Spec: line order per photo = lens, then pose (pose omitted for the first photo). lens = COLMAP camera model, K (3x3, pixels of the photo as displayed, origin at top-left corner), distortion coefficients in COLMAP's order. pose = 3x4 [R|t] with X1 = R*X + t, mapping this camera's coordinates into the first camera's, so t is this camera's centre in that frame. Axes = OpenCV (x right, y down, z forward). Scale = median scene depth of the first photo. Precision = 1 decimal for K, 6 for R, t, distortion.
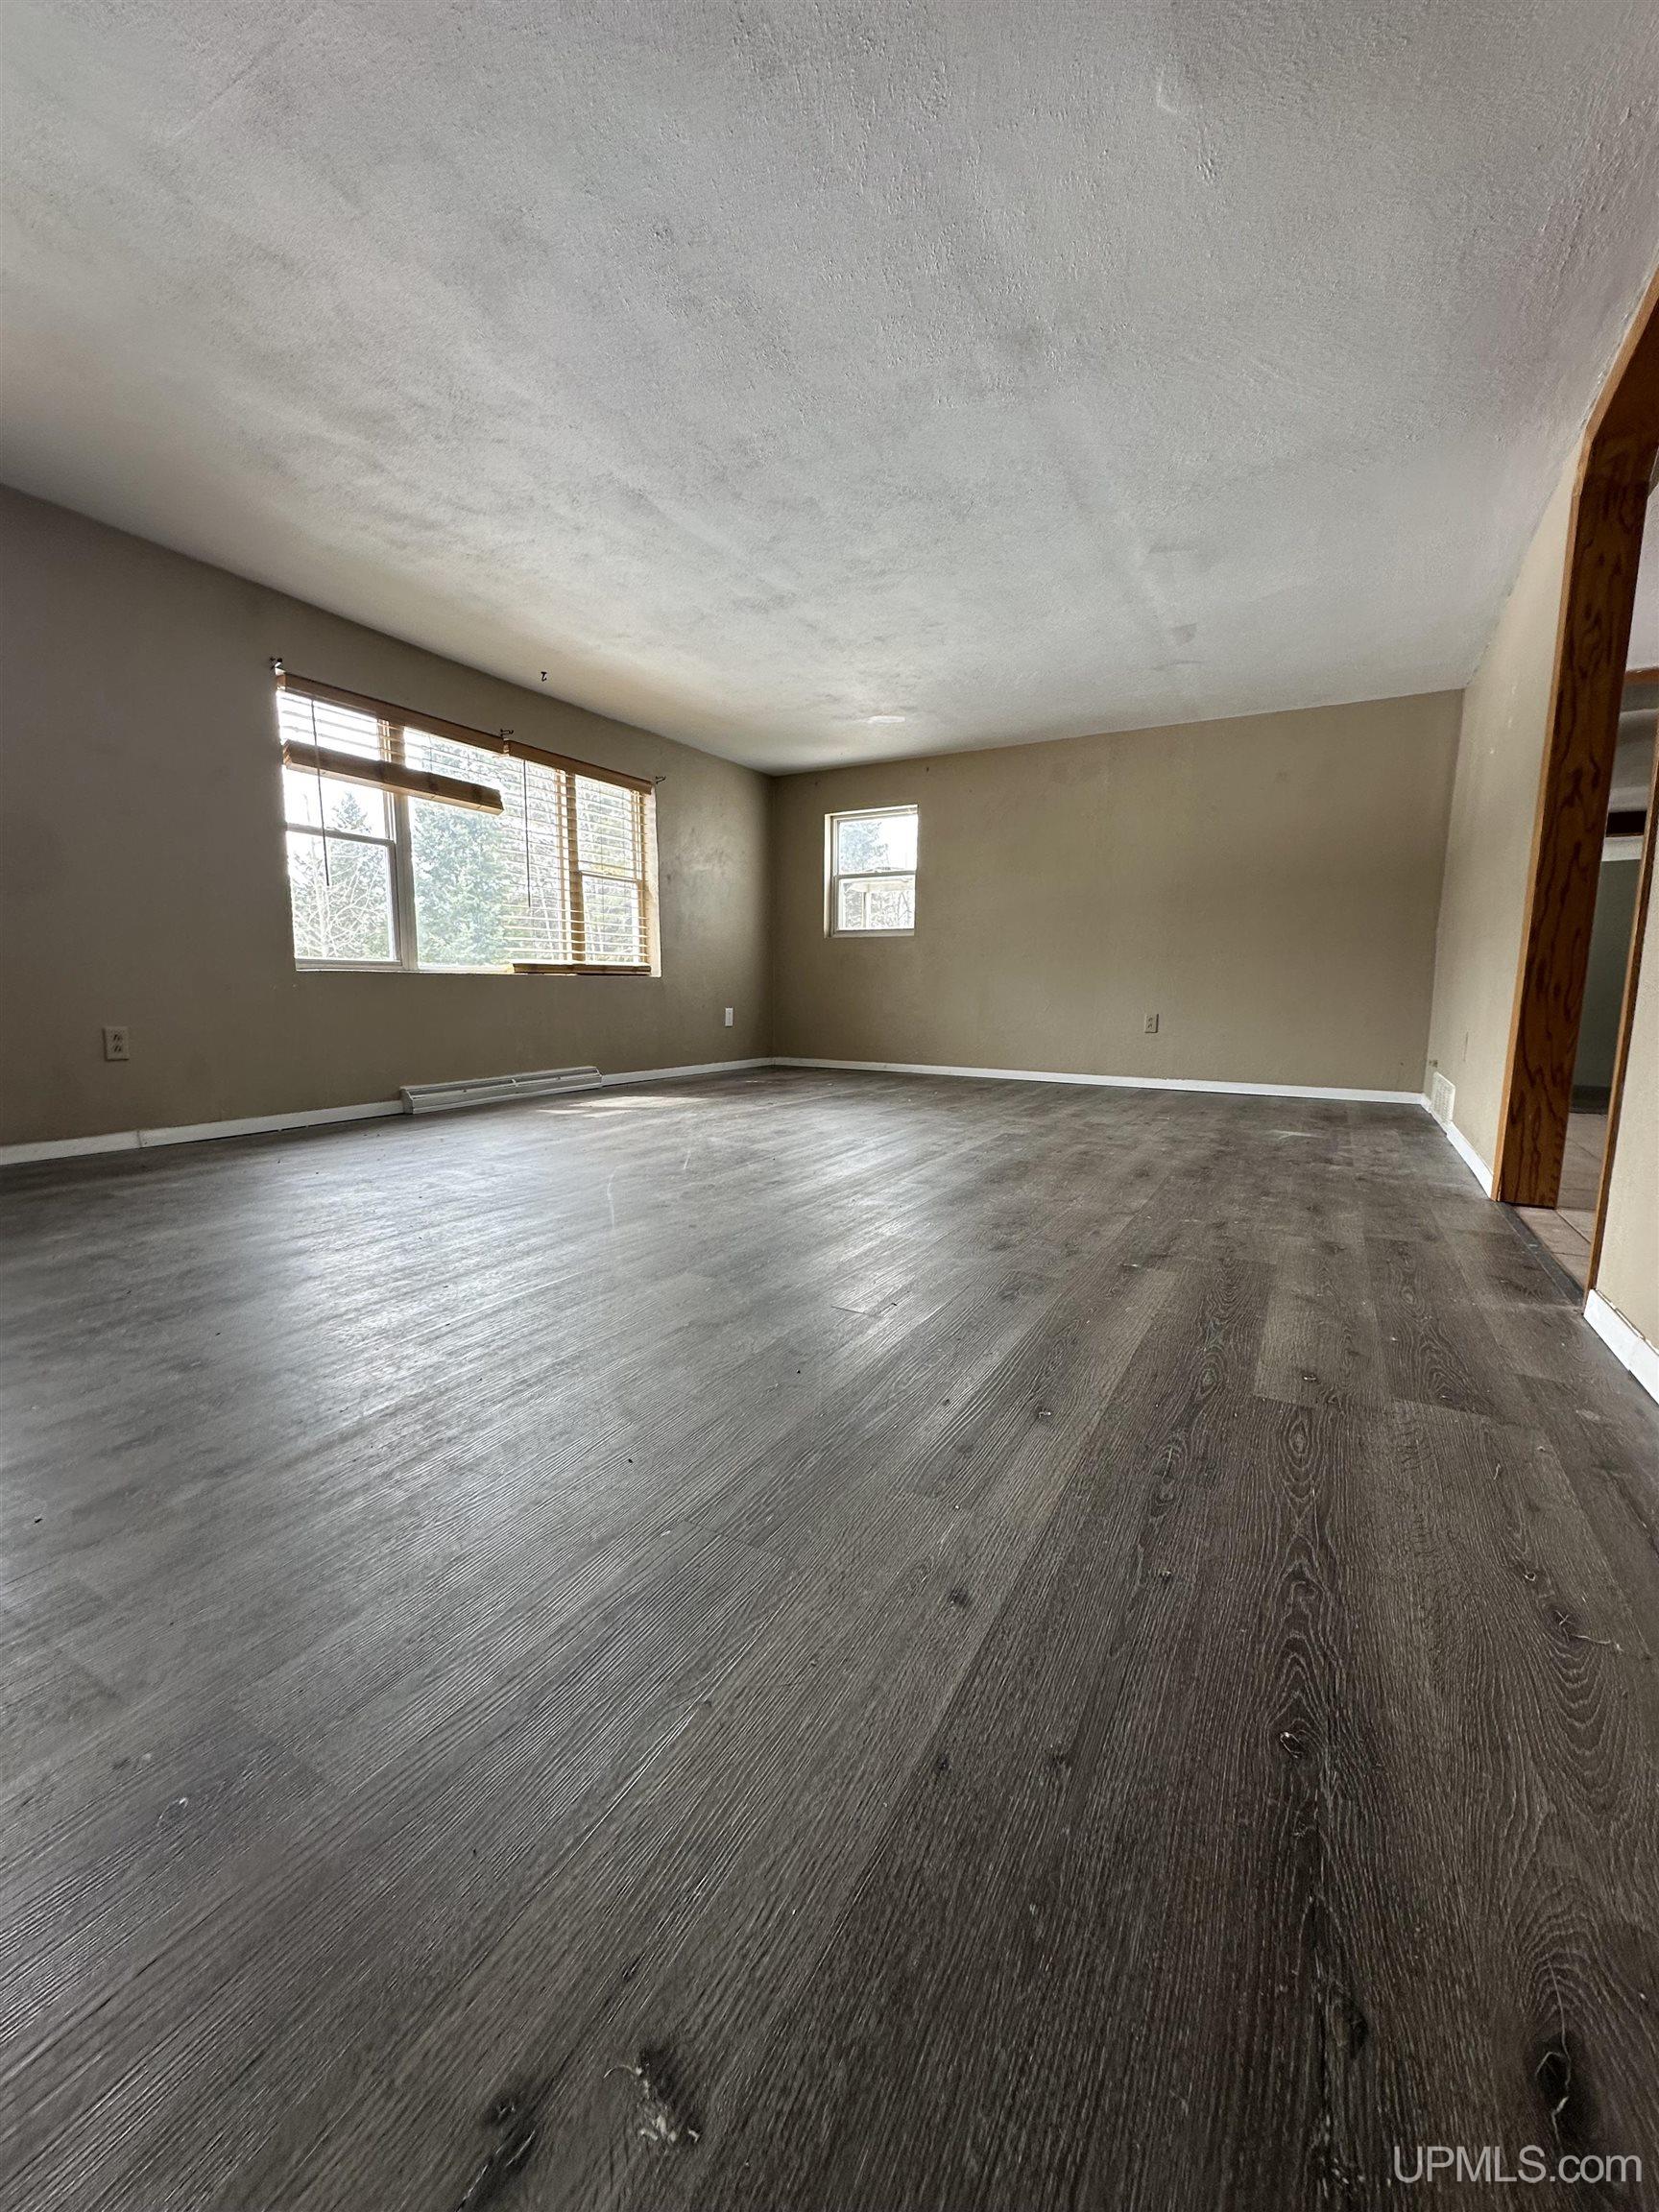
lens RADIAL K [[881.4, 0, 833.5], [0, 881.4, 1107.8], [0, 0, 1]] dist [0.000037, -0.000329]
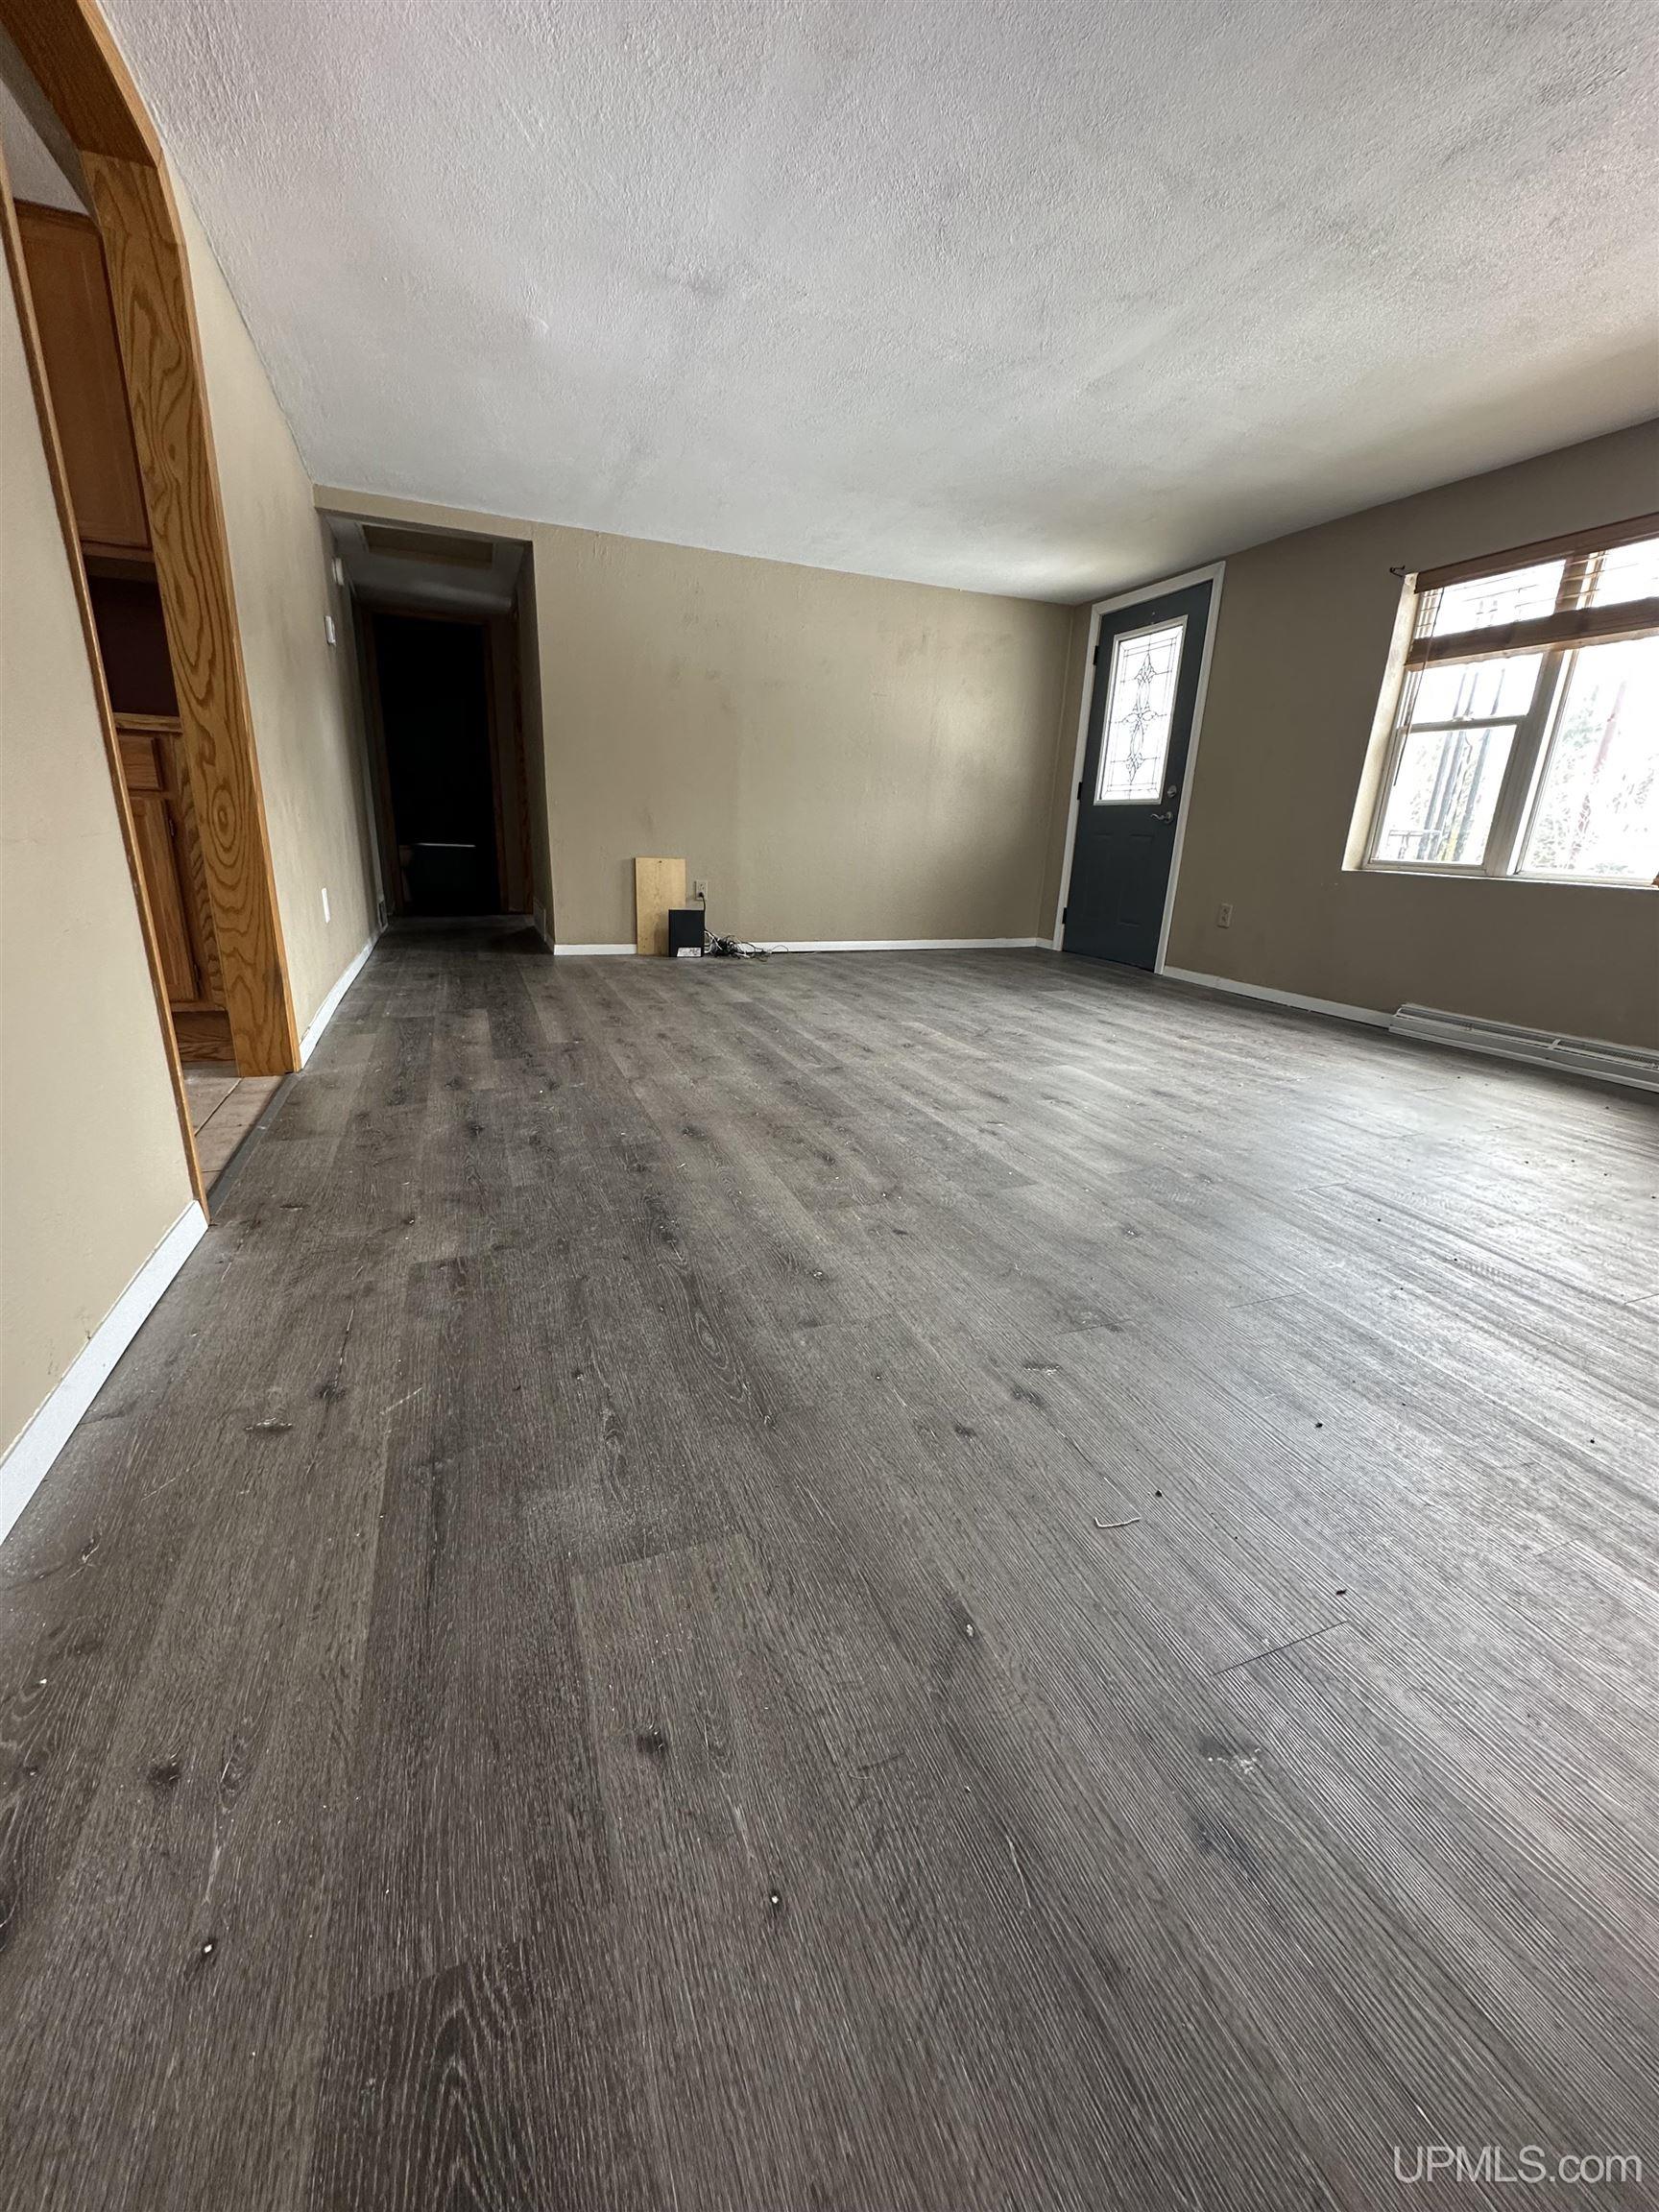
lens RADIAL K [[881.4, 0, 832.1], [0, 881.4, 1111.5], [0, 0, 1]] dist [0.000037, -0.000329]
pose [[-0.627012, 0.205194, -0.751500, 0.641257], [-0.153605, 0.913181, 0.377500, -0.186047], [0.763716, 0.352131, -0.541056, 1.141013]]
